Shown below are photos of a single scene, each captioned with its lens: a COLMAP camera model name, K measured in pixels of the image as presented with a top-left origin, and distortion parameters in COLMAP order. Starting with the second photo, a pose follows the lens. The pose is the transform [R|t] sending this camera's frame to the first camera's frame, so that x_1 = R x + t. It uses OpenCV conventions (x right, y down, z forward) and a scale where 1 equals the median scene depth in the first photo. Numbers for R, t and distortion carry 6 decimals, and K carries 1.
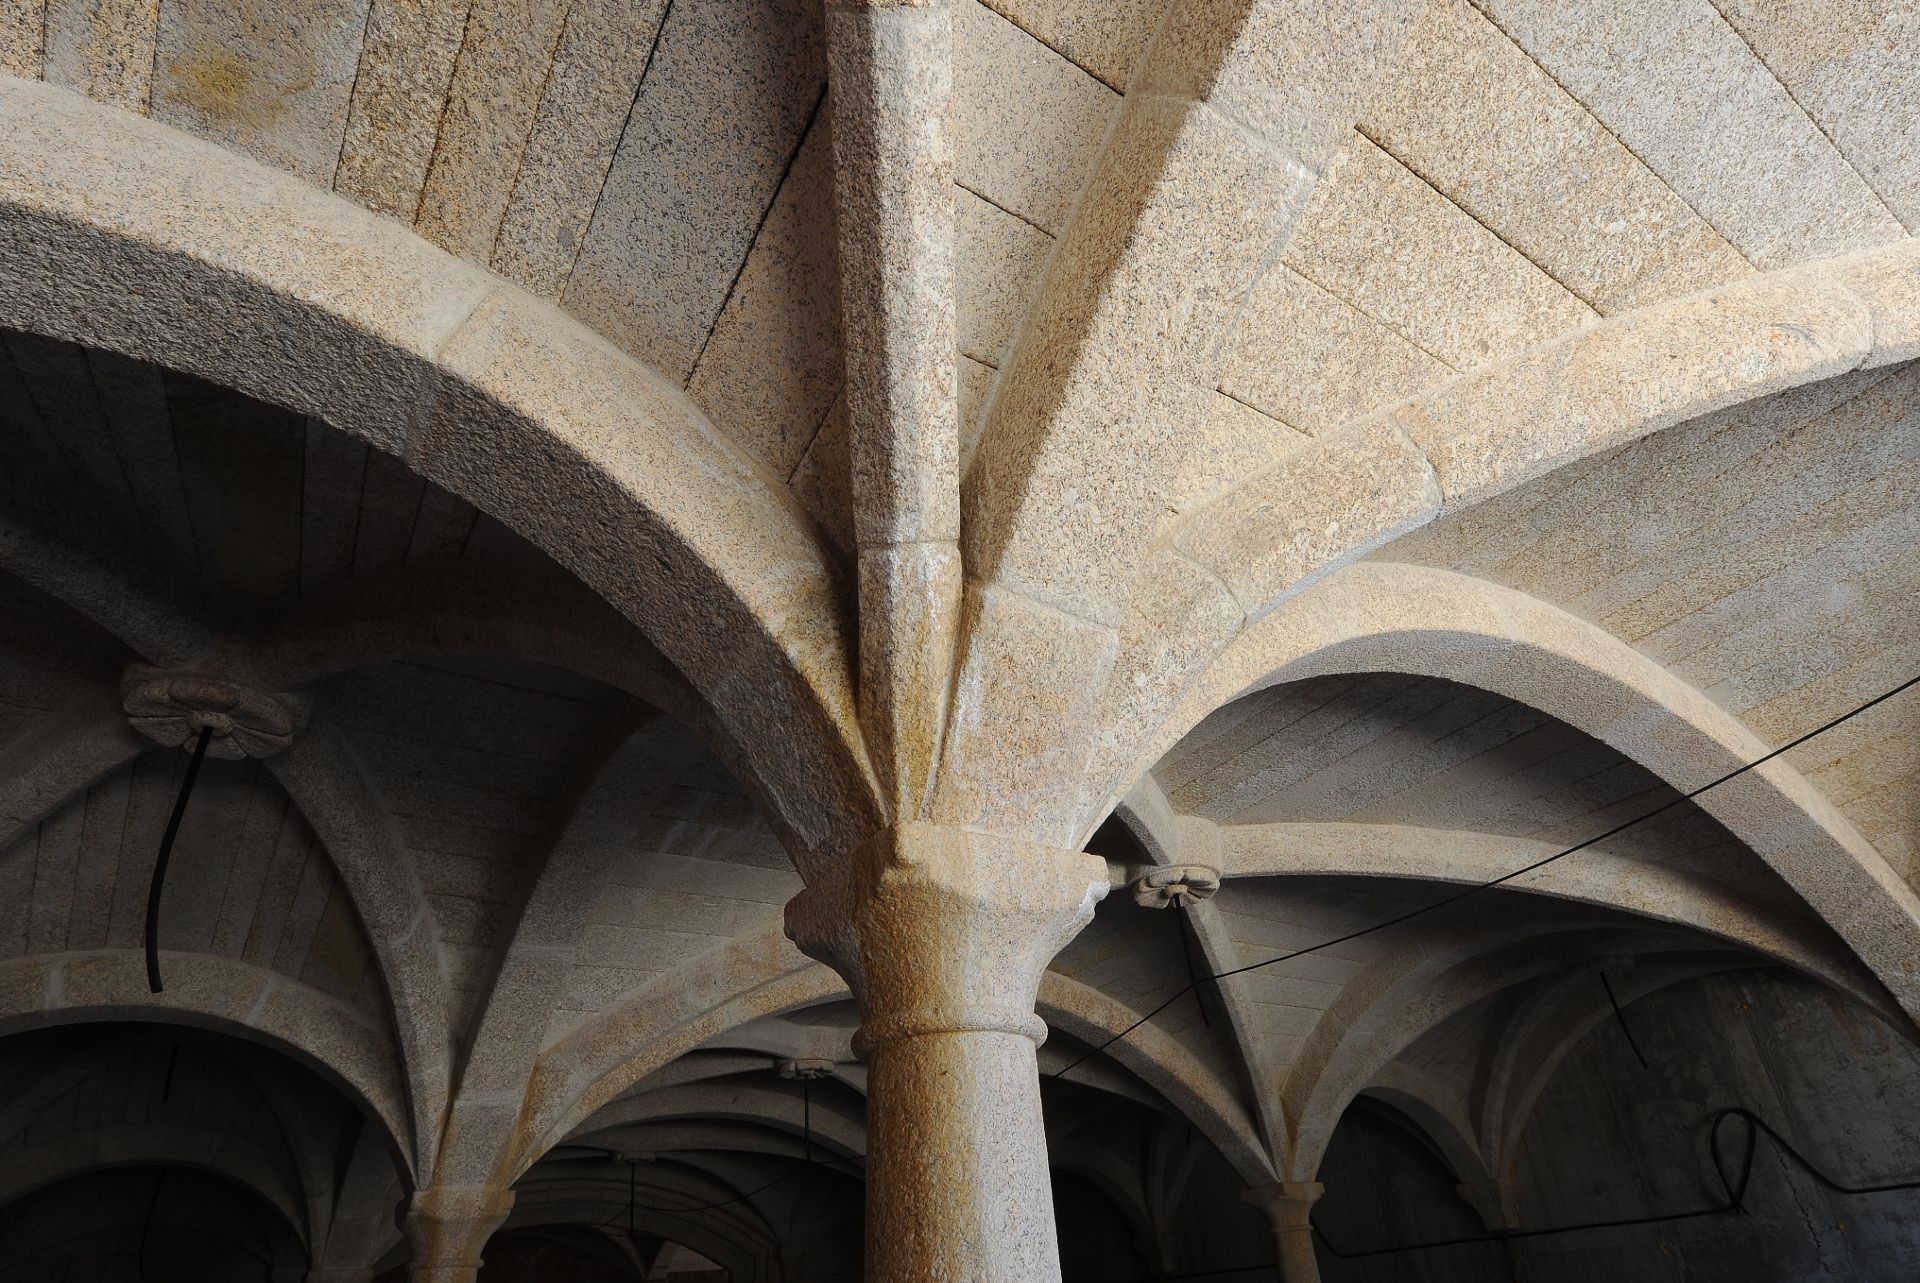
lens RADIAL K [[1069.5, 0, 960.0], [0, 1069.5, 641.5], [0, 0, 1]] dist [-0.004923, -0.002295]
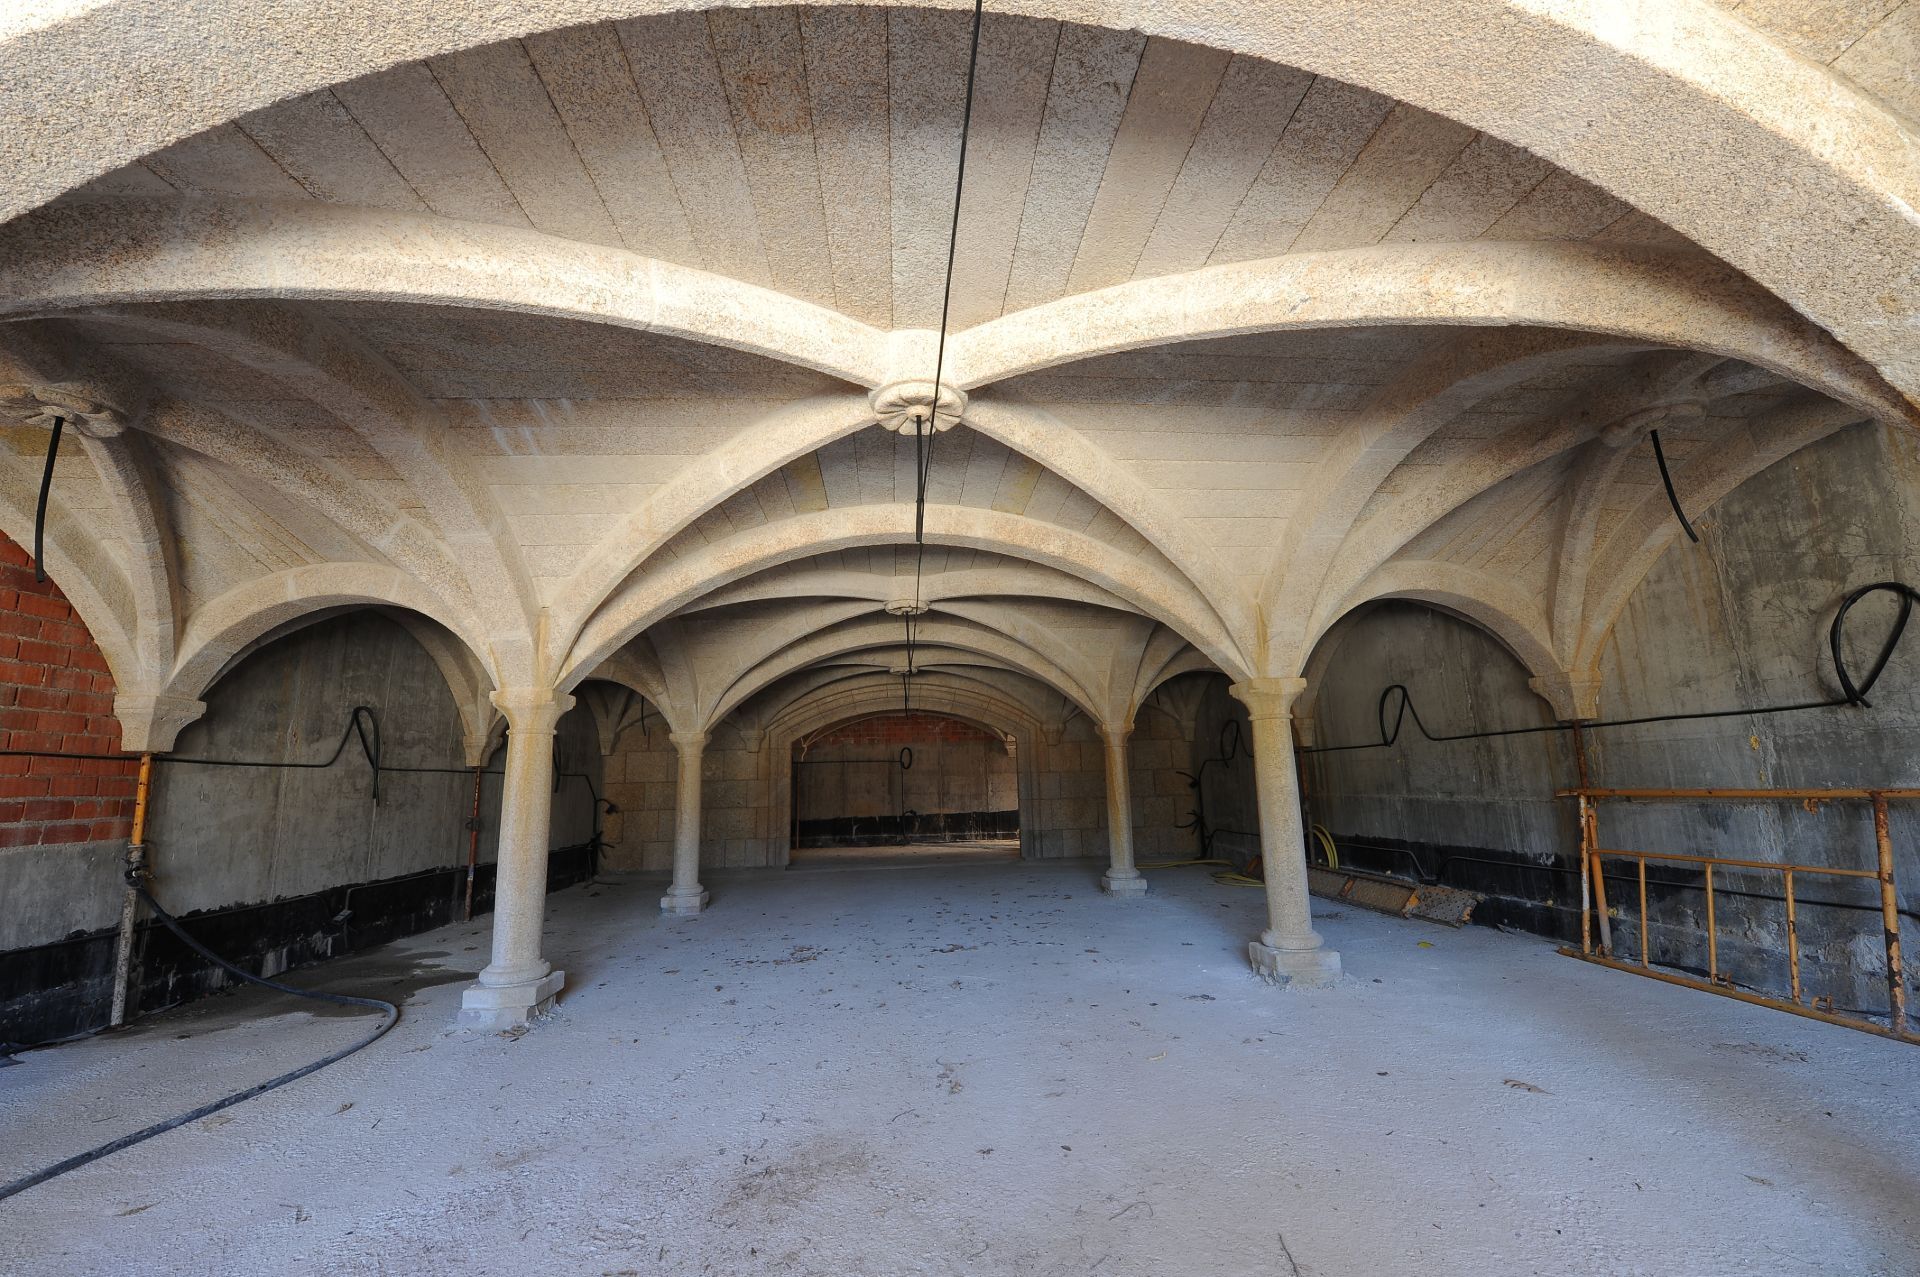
lens RADIAL K [[767.0, 0, 960.0], [0, 767.0, 638.5], [0, 0, 1]] dist [-0.021854, -0.000166]
pose [[0.865420, -0.040290, -0.499425, 0.415675], [0.235139, 0.912841, 0.333814, 0.141296], [0.442446, -0.406323, 0.799464, 0.266718]]
